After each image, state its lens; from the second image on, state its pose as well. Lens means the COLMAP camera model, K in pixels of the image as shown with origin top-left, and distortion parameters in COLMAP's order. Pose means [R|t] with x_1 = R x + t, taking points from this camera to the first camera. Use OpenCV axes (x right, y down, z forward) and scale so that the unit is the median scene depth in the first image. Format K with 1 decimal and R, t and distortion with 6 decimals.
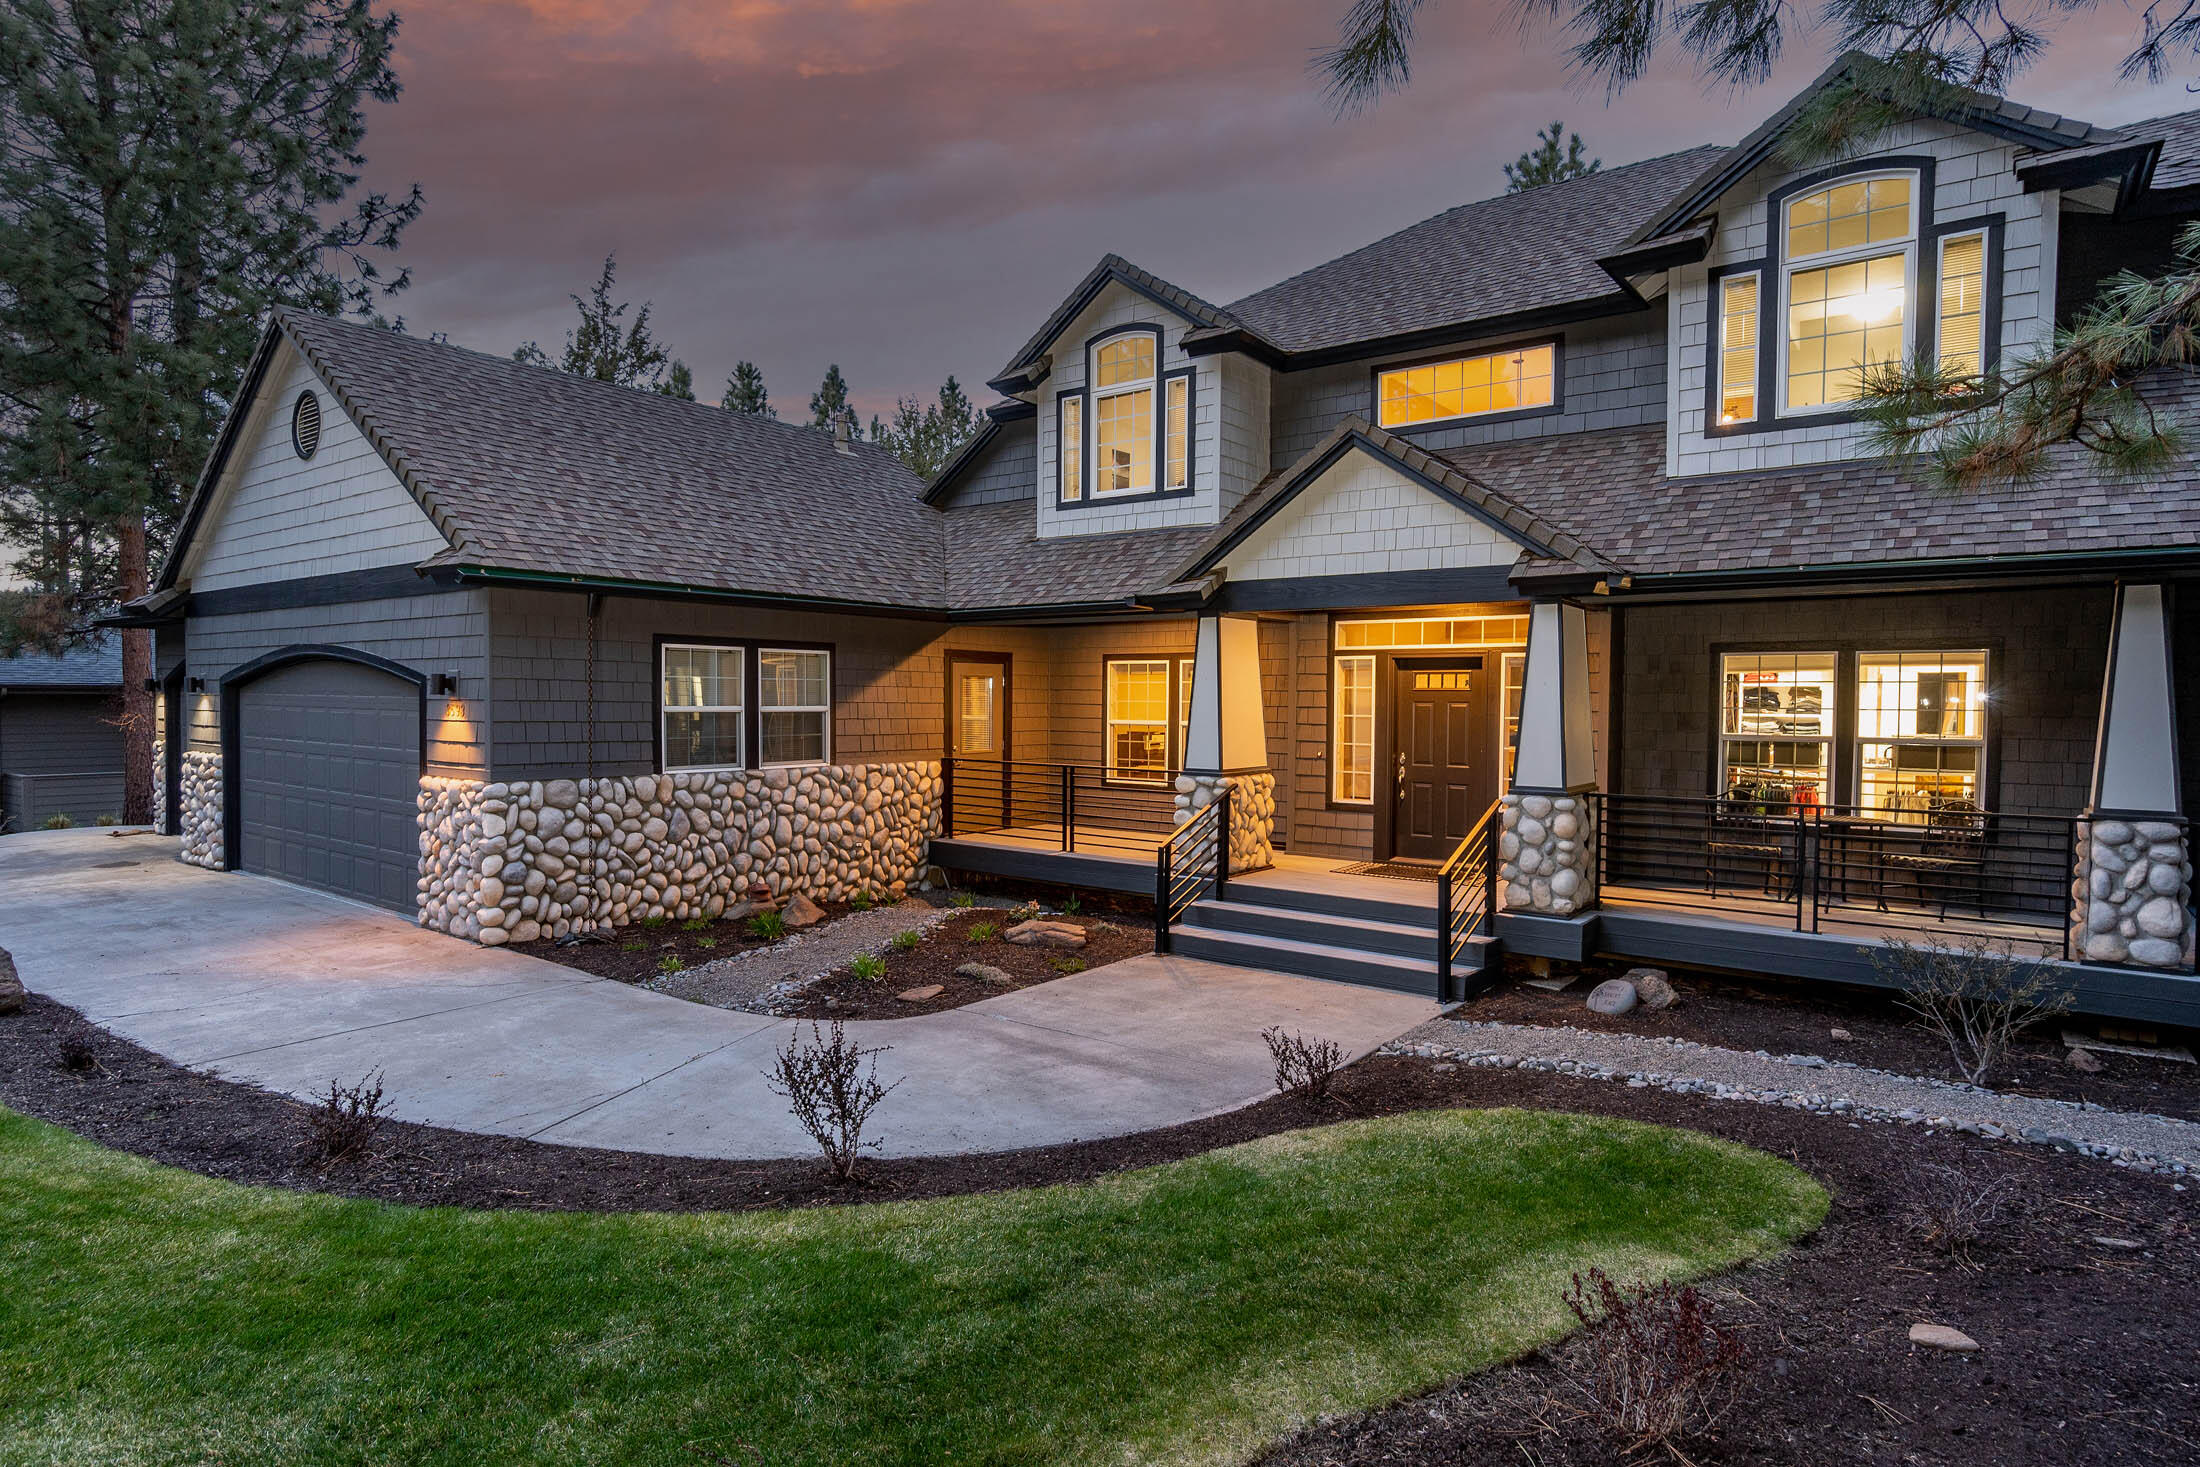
lens RADIAL K [[1239.1, 0, 1100.0], [0, 1239.1, 733.5], [0, 0, 1]] dist [0.001761, -0.001160]
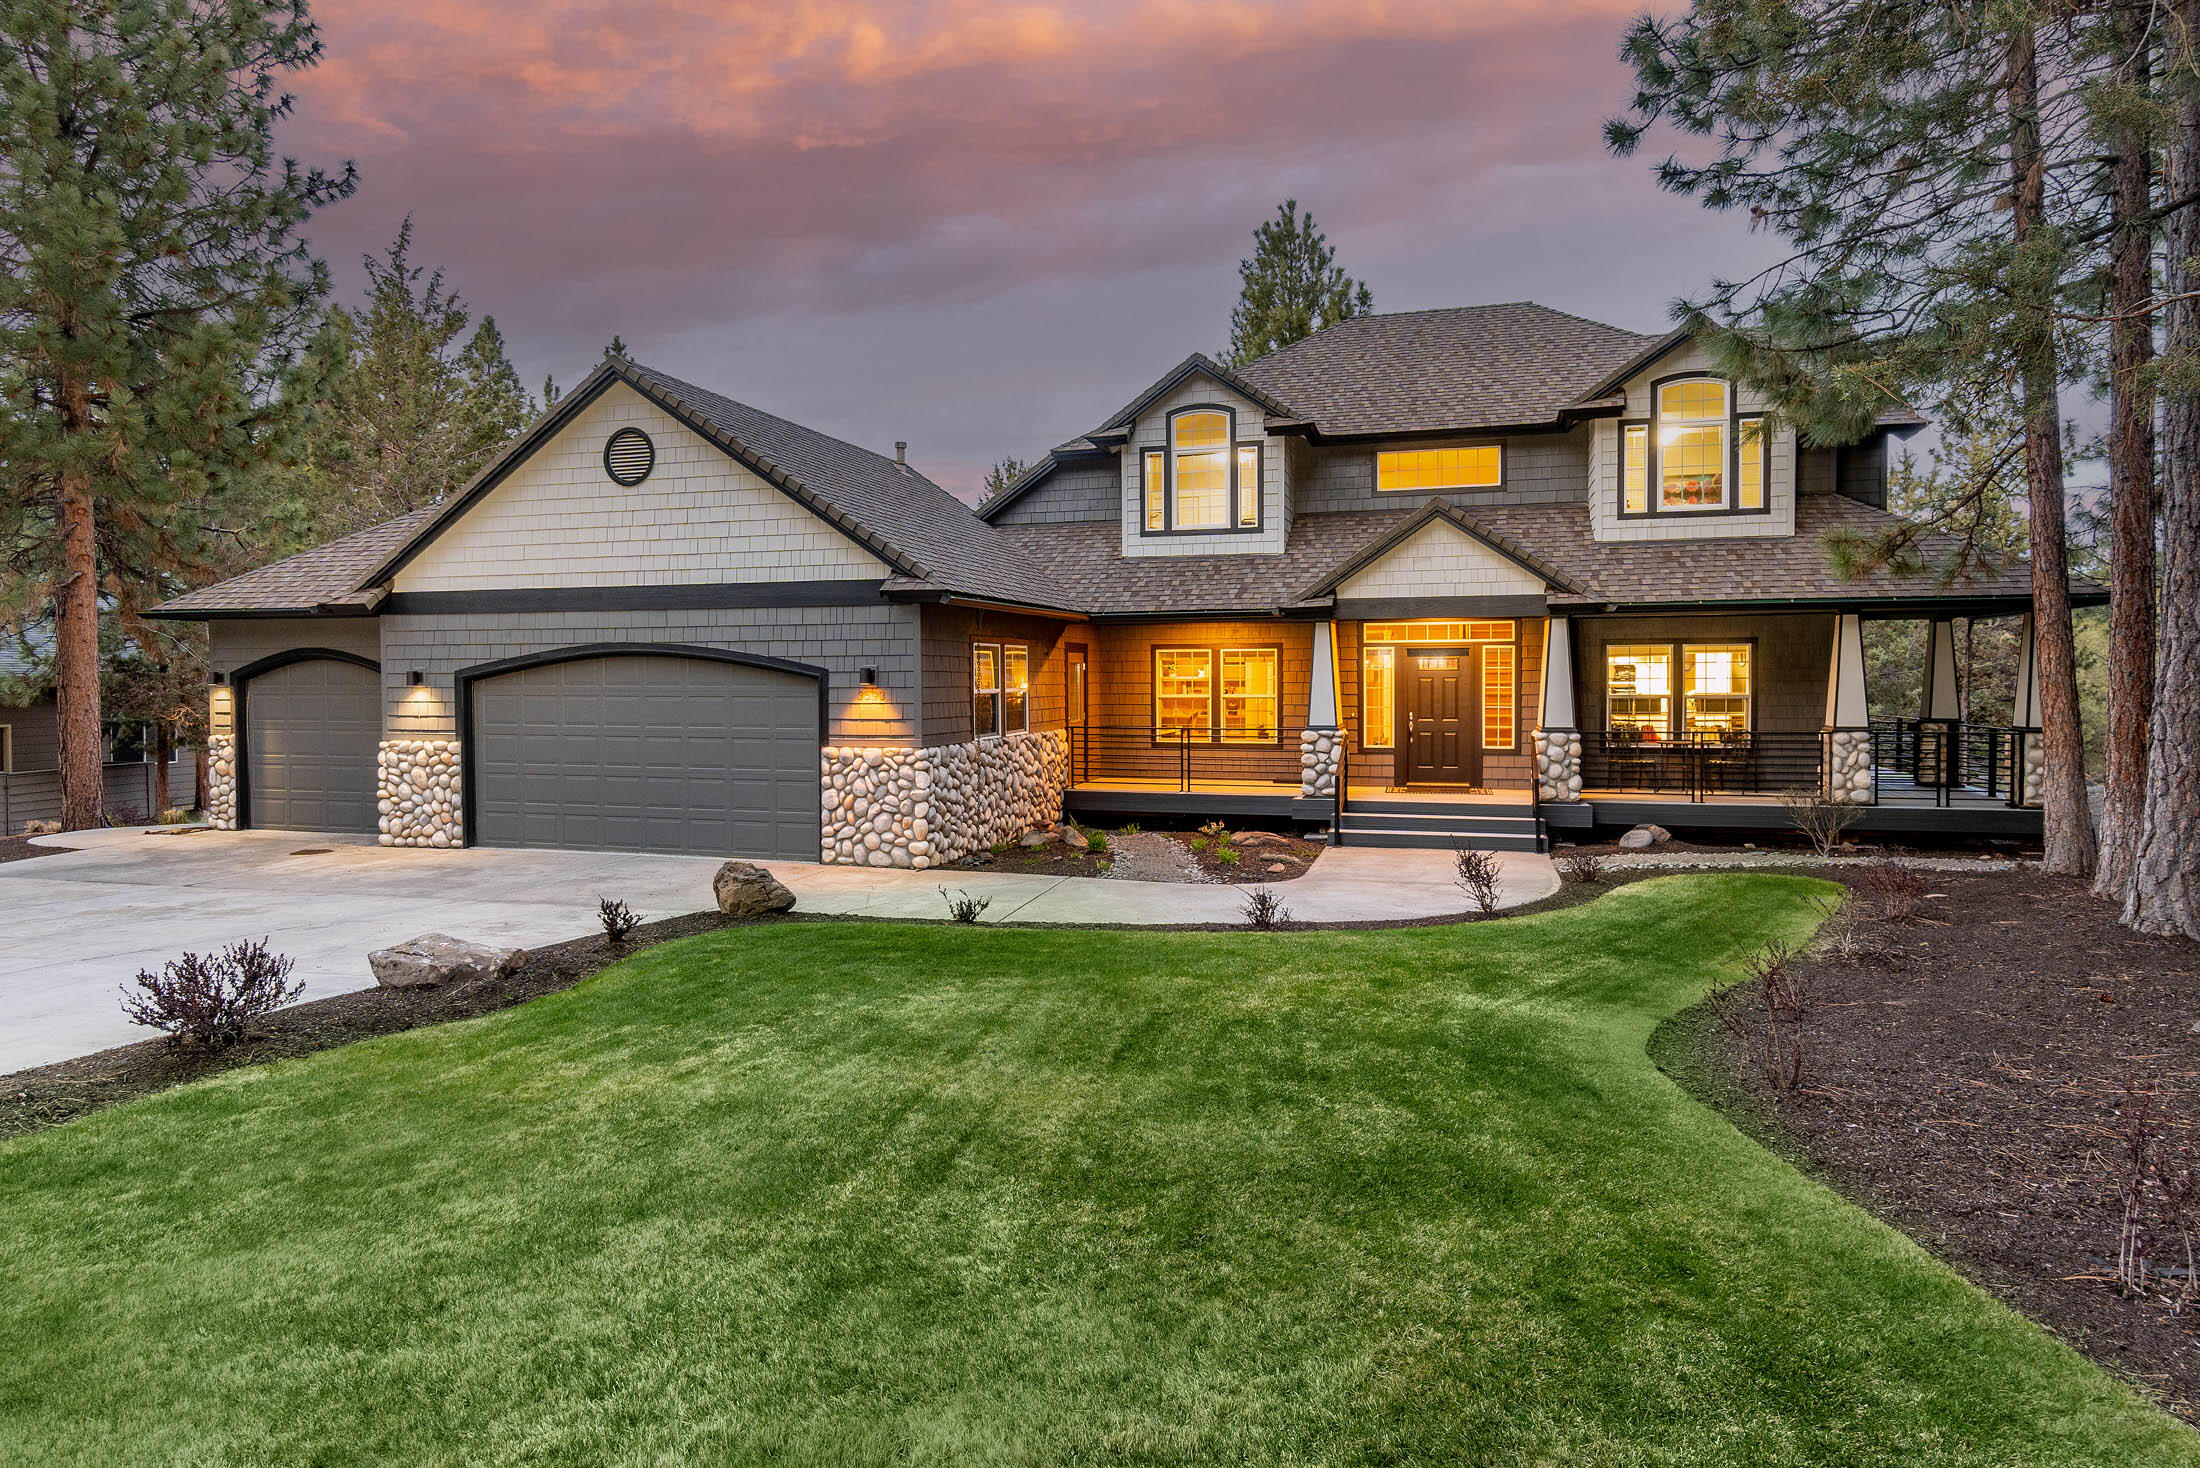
lens RADIAL K [[1349.2, 0, 1100.0], [0, 1349.2, 734.0], [0, 0, 1]] dist [0.003878, -0.000418]
pose [[0.925209, -0.031262, 0.378168, -0.769763], [0.024539, 0.999444, 0.022585, -0.004155], [-0.378663, -0.011616, 0.925462, -0.389812]]
